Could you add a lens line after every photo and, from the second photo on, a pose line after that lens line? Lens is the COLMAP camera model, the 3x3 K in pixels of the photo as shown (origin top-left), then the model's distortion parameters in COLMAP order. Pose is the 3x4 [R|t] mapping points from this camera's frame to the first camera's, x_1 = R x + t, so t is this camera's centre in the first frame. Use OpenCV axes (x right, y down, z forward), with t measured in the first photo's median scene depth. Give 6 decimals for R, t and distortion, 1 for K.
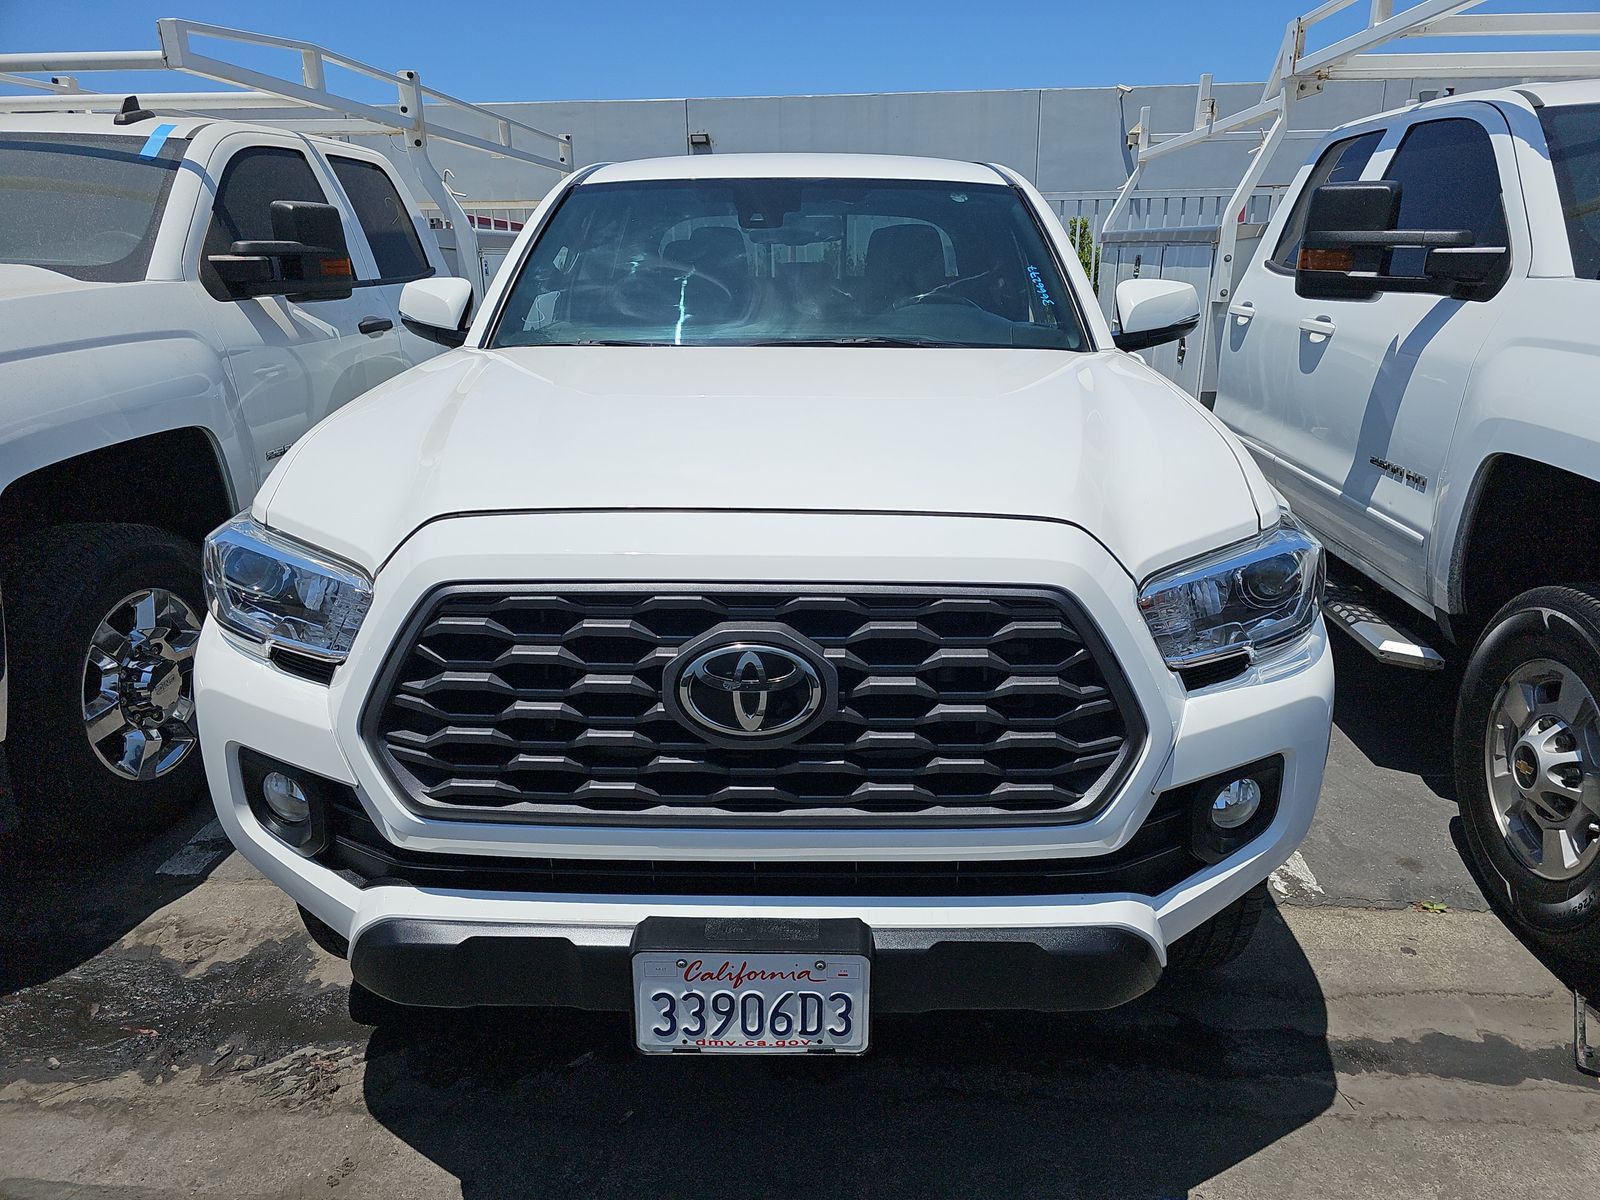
lens RADIAL K [[1077.9, 0, 800.0], [0, 1077.9, 600.0], [0, 0, 1]] dist [0.049729, -0.046689]
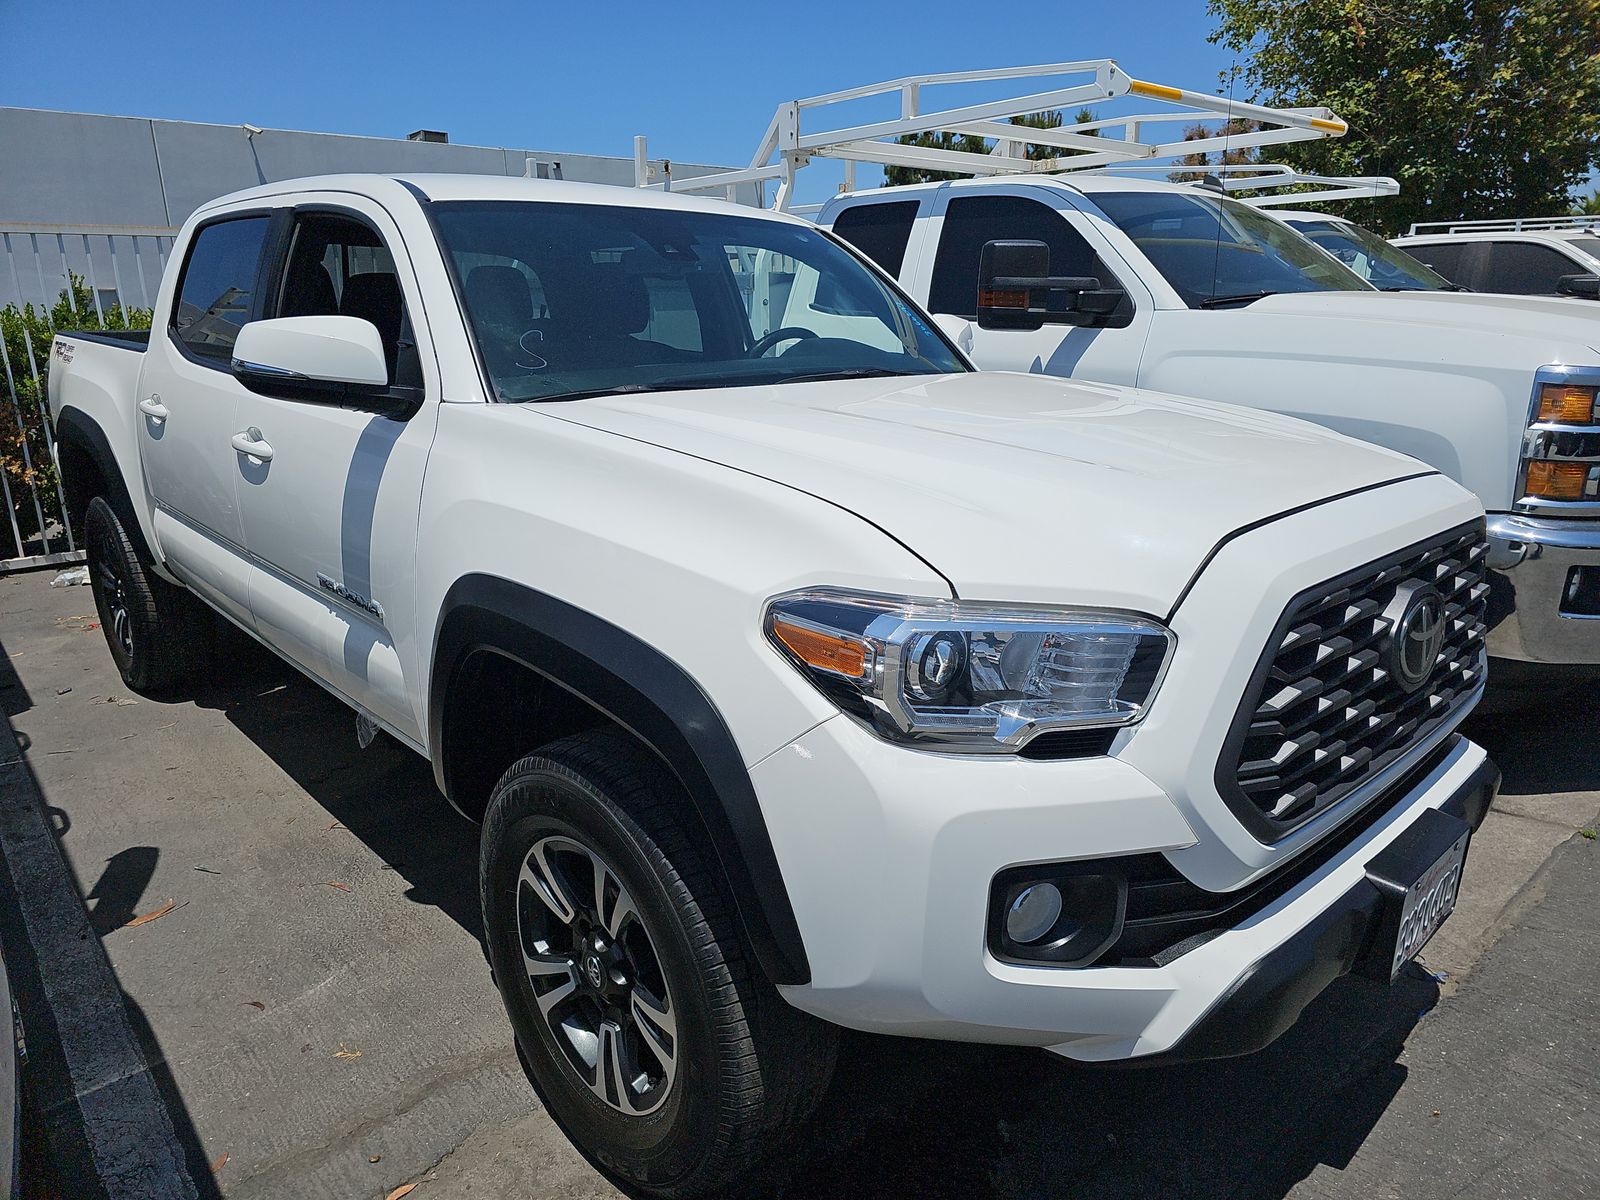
lens RADIAL K [[1077.9, 0, 800.0], [0, 1077.9, 600.0], [0, 0, 1]] dist [0.049729, -0.046689]
pose [[0.711626, -0.187874, 0.676972, -0.597696], [0.216028, 0.975413, 0.043611, -0.070271], [-0.668521, 0.115211, 0.734715, 0.249076]]
